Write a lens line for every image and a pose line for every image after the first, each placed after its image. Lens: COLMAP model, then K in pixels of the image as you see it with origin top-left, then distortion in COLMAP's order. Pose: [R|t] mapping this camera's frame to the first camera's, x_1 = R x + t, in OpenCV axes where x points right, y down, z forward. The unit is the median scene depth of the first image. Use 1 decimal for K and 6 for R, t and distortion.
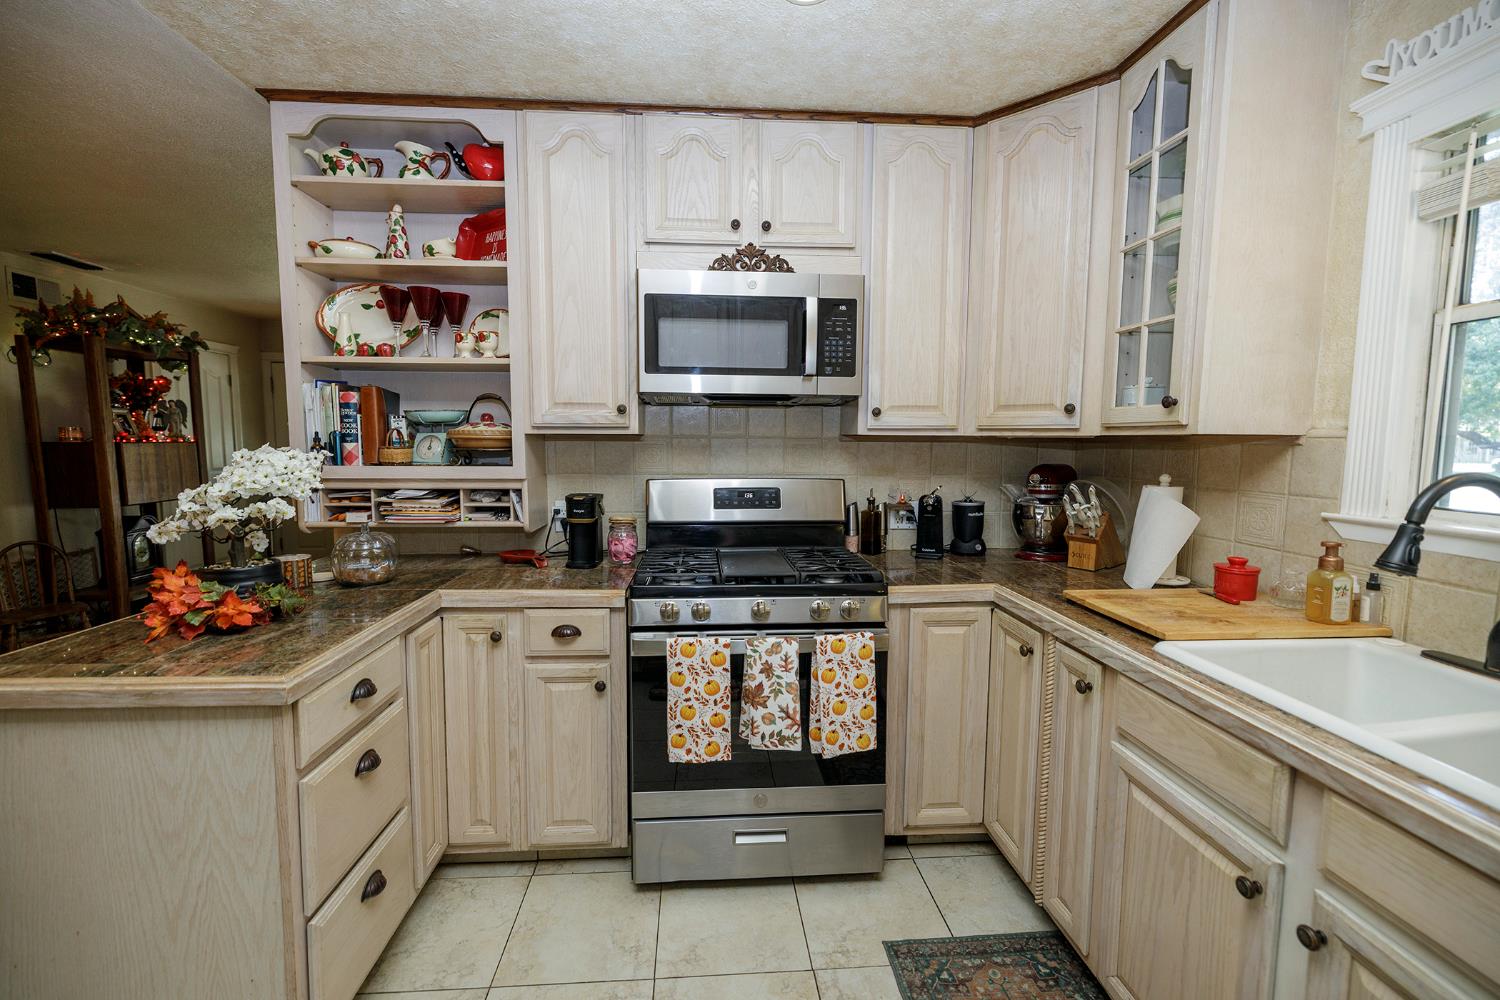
lens RADIAL K [[624.8, 0, 740.8], [0, 624.8, 497.9], [0, 0, 1]] dist [0.003636, -0.000696]
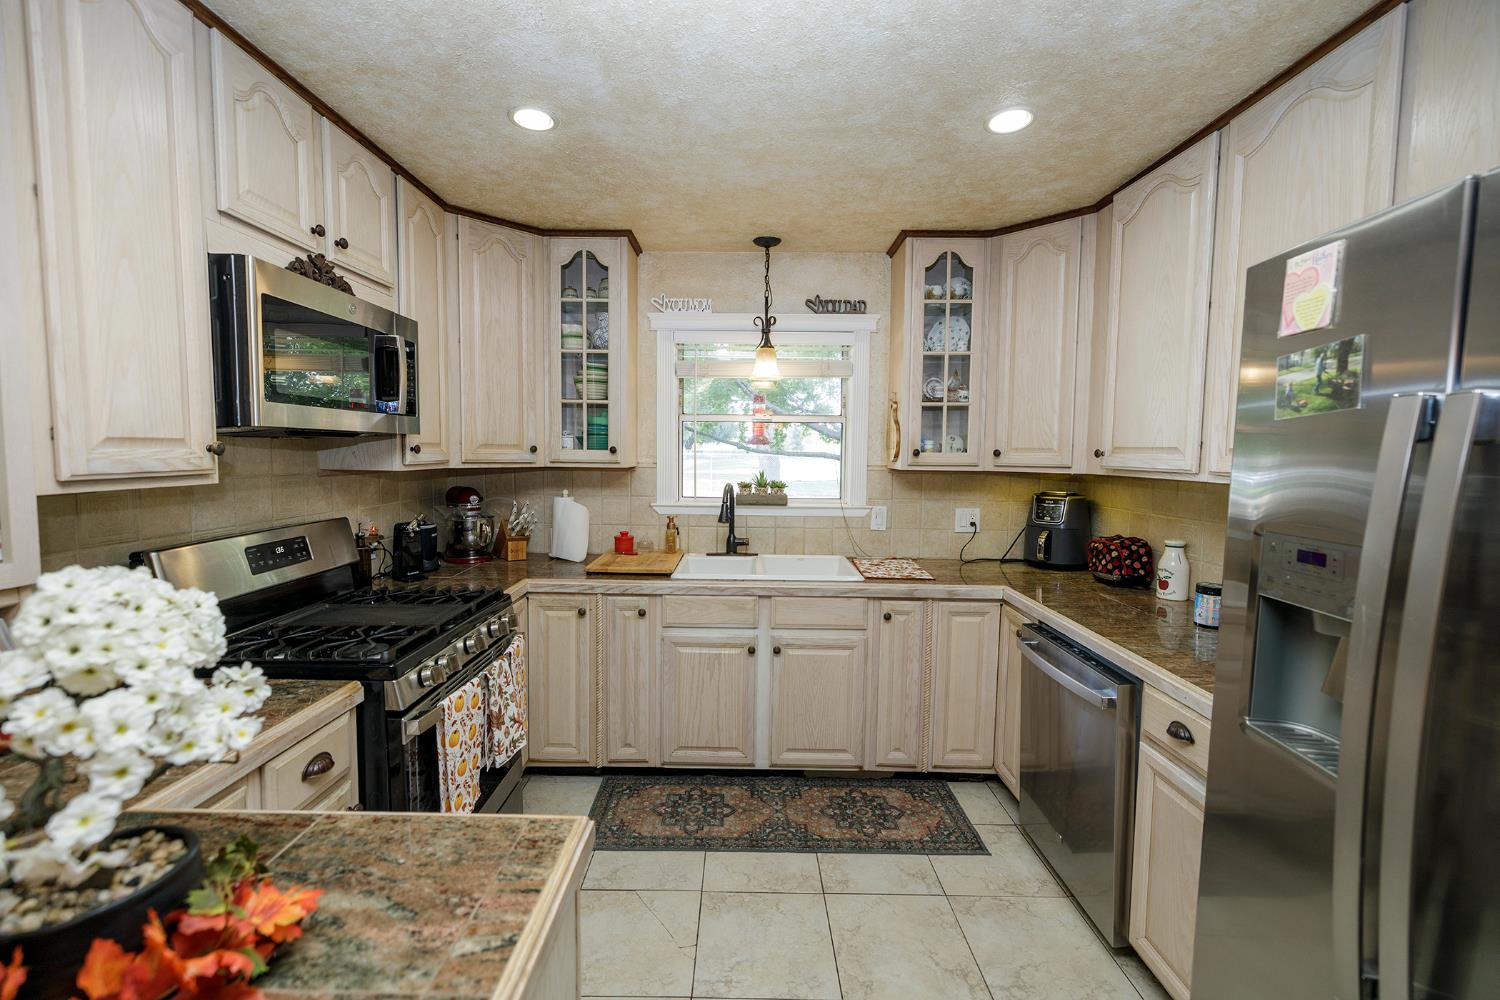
lens RADIAL K [[624.8, 0, 740.8], [0, 624.8, 497.9], [0, 0, 1]] dist [0.003636, -0.000696]
pose [[0.077420, -0.082555, 0.993575, -0.956209], [0.078863, 0.993950, 0.076441, -0.111586], [-0.993875, 0.072438, 0.083463, 0.444629]]
